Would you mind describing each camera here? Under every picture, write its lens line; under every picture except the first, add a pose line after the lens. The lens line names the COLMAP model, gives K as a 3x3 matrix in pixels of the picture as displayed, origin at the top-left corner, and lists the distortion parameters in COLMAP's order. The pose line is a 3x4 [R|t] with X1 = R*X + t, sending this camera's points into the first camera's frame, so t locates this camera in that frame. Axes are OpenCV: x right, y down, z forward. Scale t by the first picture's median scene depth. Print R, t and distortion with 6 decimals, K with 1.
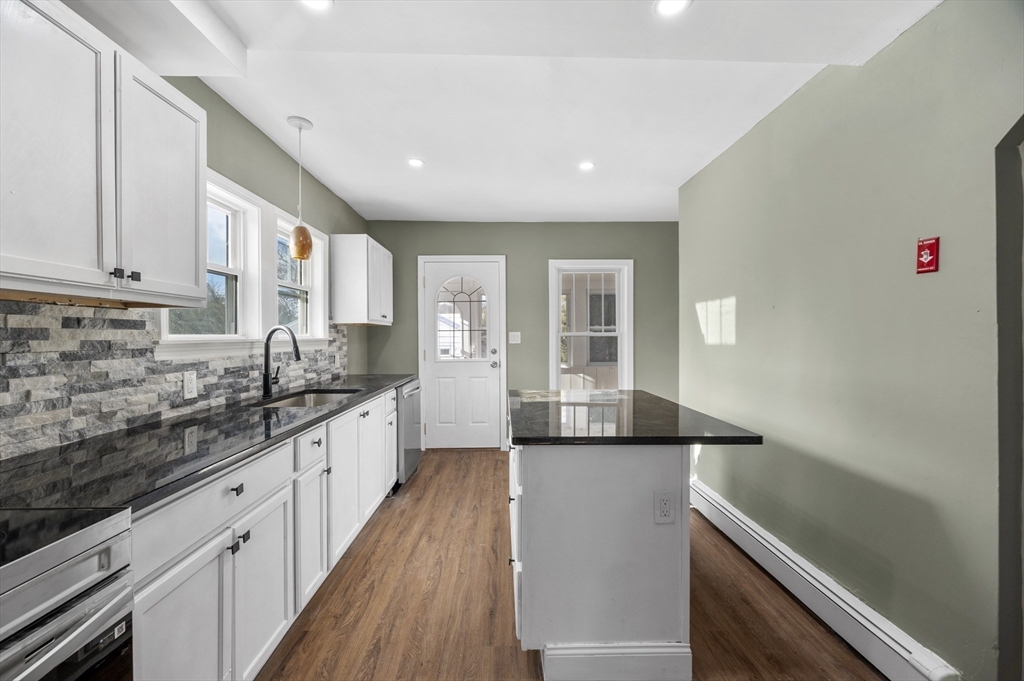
lens RADIAL K [[414.5, 0, 508.3], [0, 414.5, 338.2], [0, 0, 1]] dist [-0.001860, -0.000965]
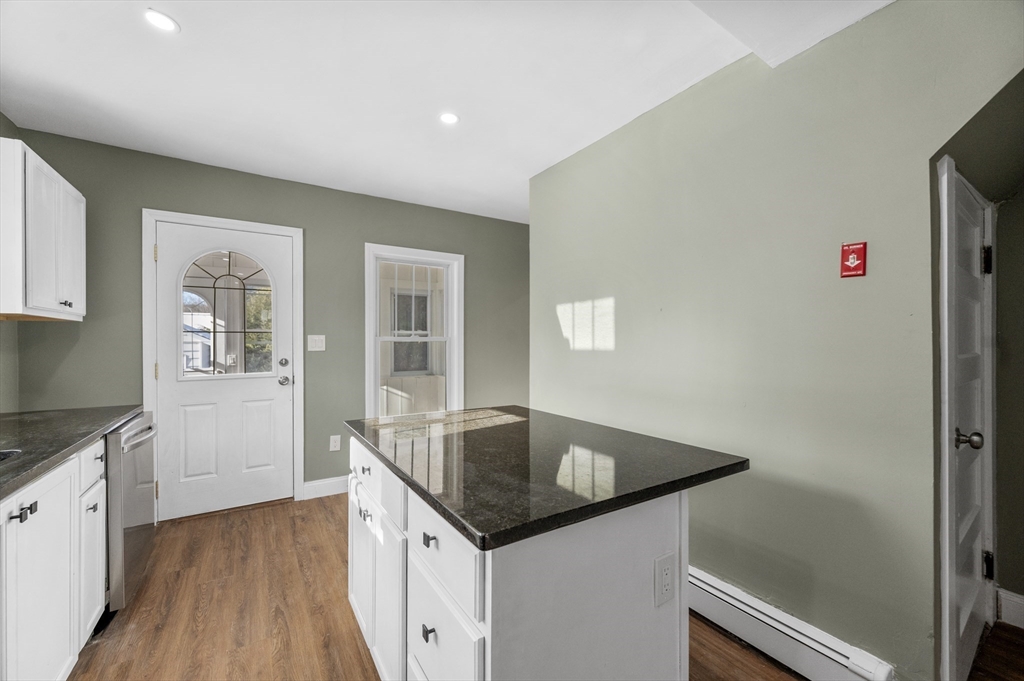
lens RADIAL K [[414.5, 0, 518.4], [0, 414.5, 343.4], [0, 0, 1]] dist [-0.001860, -0.000965]
pose [[0.845137, 0.001512, 0.534548, -0.091026], [0.001184, 0.999988, -0.004701, 0.003741], [-0.534549, 0.004606, 0.845125, 0.230737]]
